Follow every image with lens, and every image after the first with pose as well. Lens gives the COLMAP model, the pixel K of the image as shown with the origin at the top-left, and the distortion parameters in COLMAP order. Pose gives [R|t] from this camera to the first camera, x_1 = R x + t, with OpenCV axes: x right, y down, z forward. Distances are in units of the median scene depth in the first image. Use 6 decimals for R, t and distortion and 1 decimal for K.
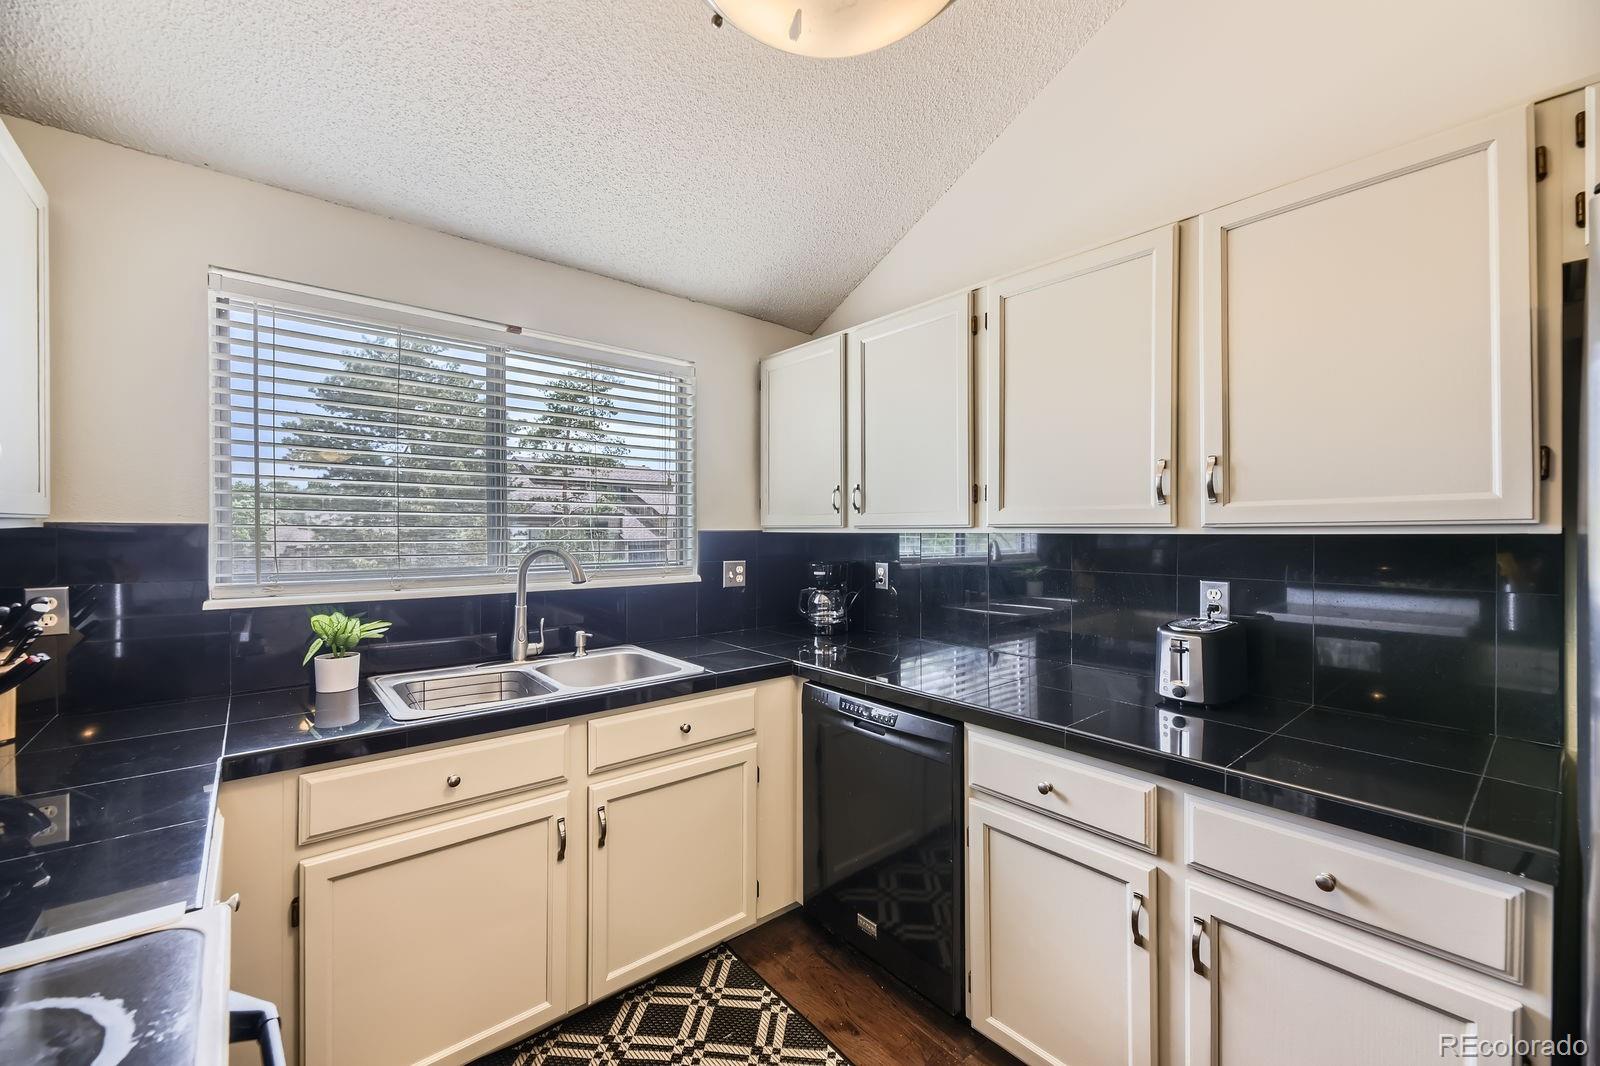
lens RADIAL K [[645.3, 0, 799.1], [0, 645.3, 533.0], [0, 0, 1]] dist [0.012845, -0.002669]
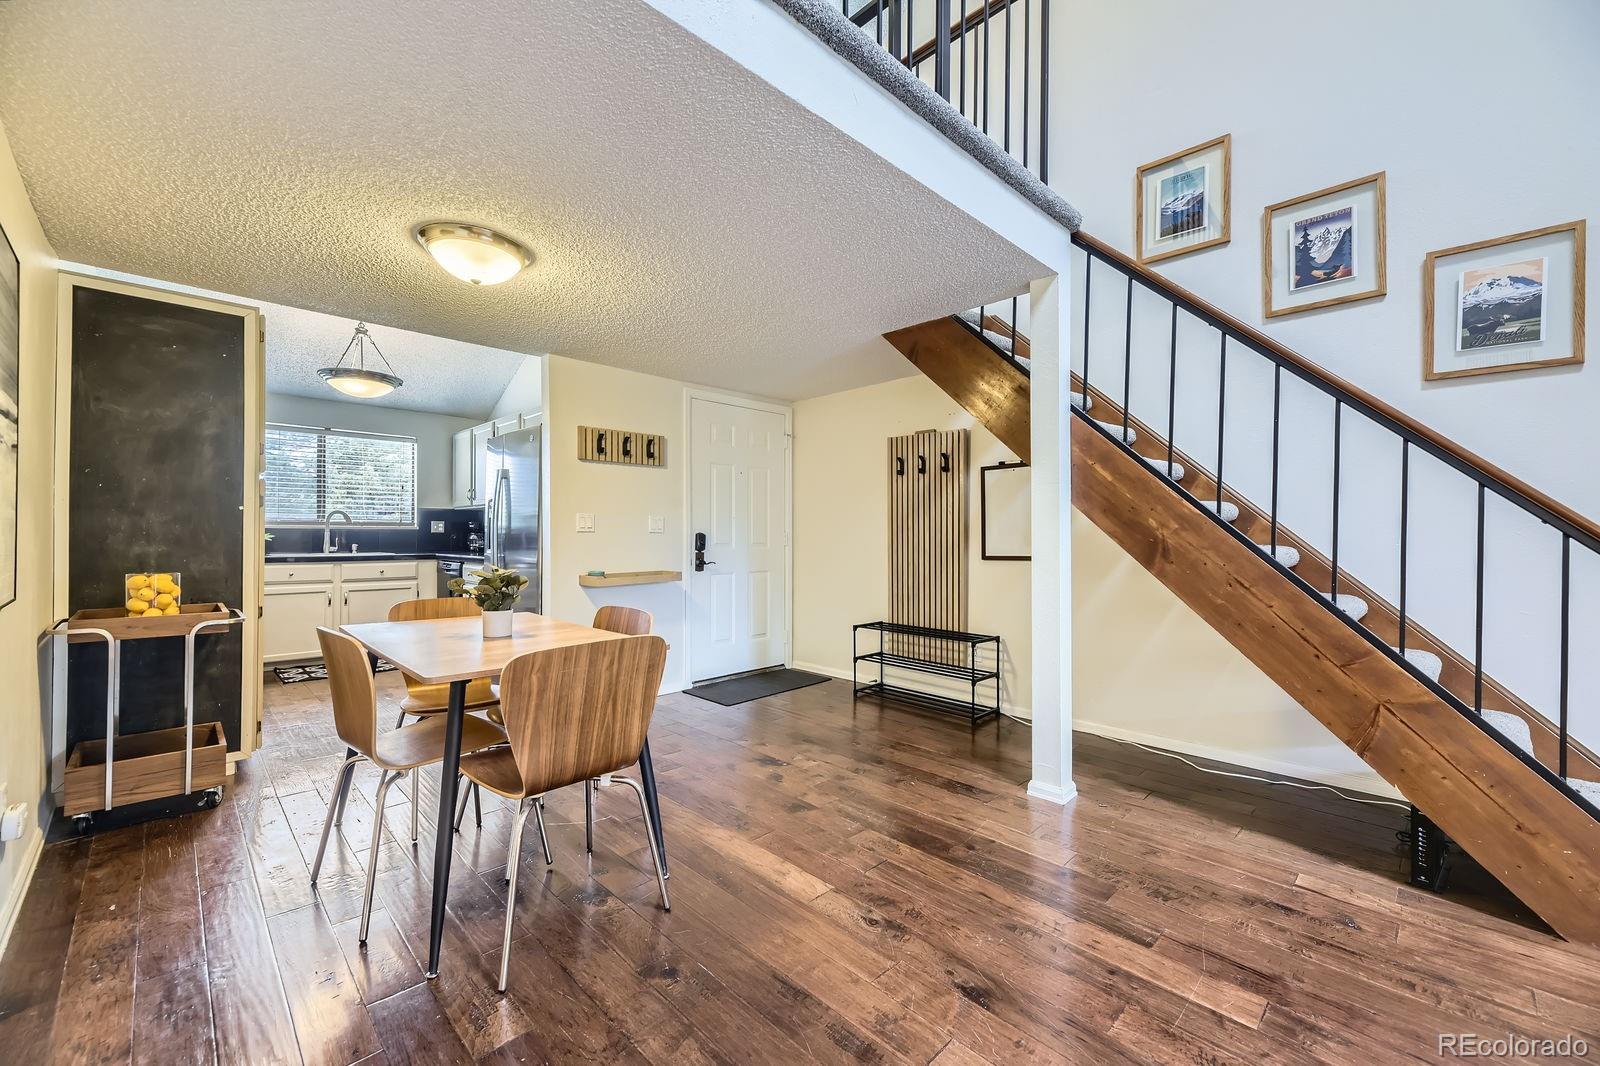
lens RADIAL K [[645.3, 0, 816.5], [0, 645.3, 523.9], [0, 0, 1]] dist [0.012845, -0.002669]
pose [[0.993498, 0.002753, 0.113819, 1.315135], [-0.000429, 0.999791, -0.020434, 0.131408], [-0.113851, 0.020252, 0.993291, -1.962896]]
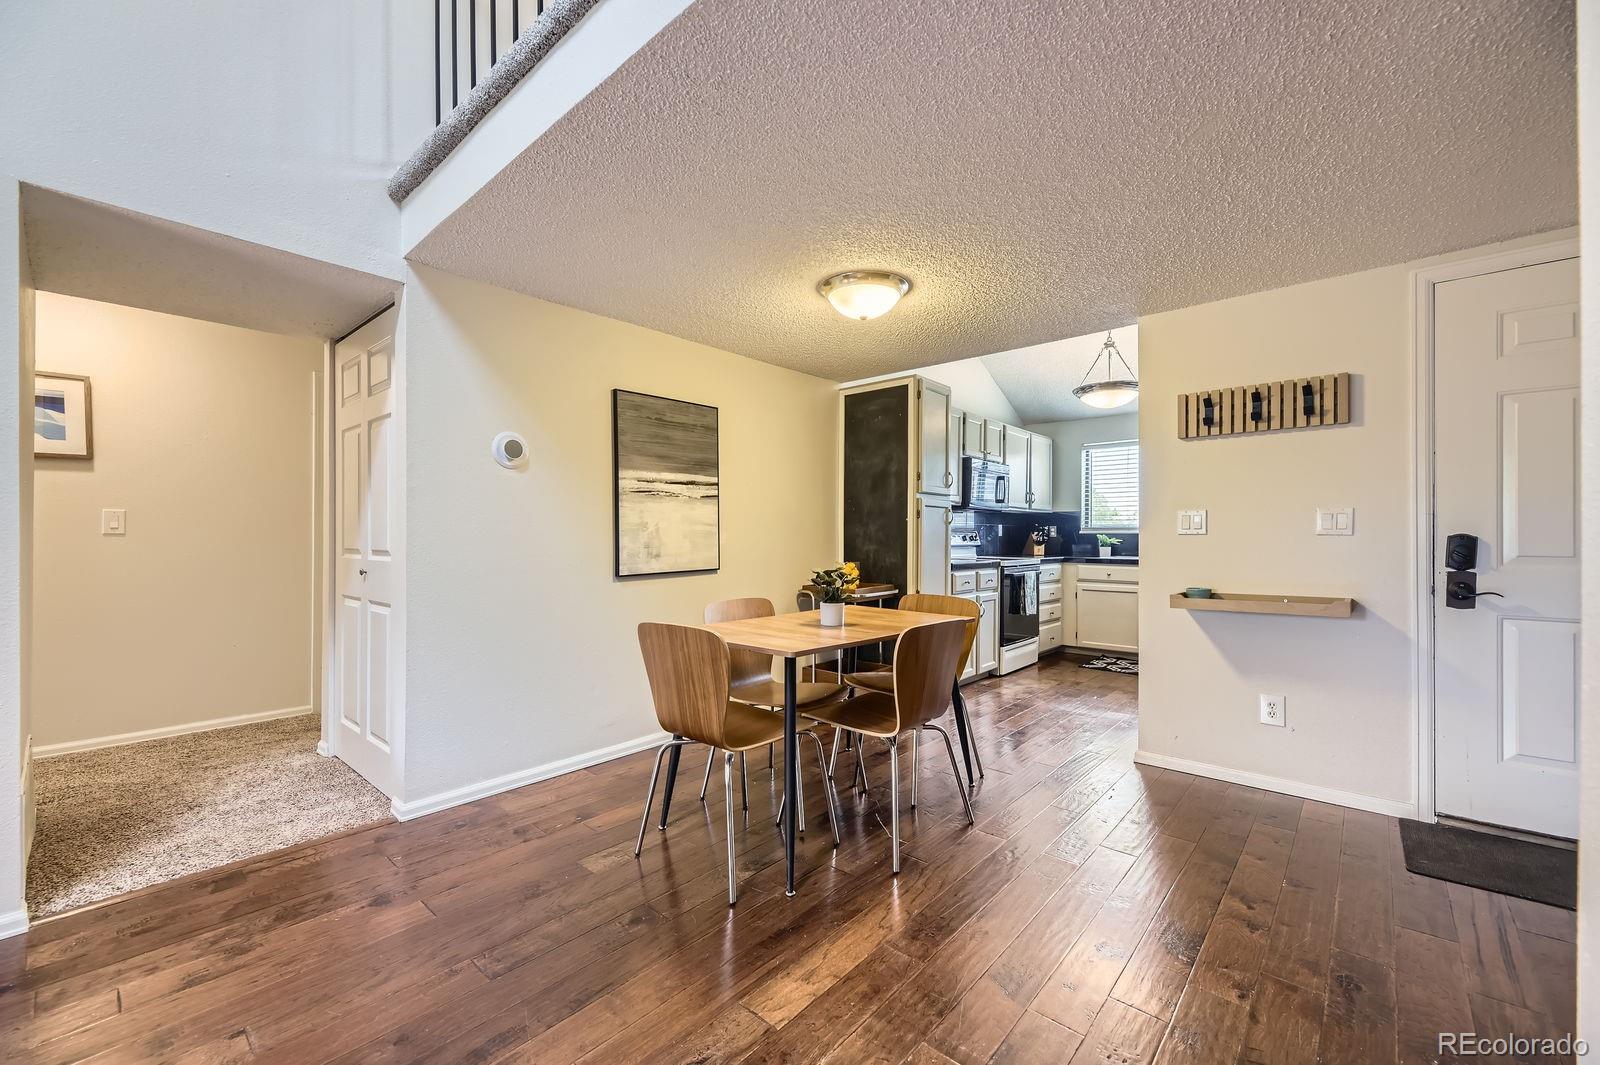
lens RADIAL K [[645.3, 0, 791.6], [0, 645.3, 545.2], [0, 0, 1]] dist [0.012845, -0.002669]
pose [[0.147305, 0.010638, -0.989034, 2.172572], [-0.004167, 0.999940, 0.010134, 0.128805], [0.989082, 0.002628, 0.147340, -1.043701]]
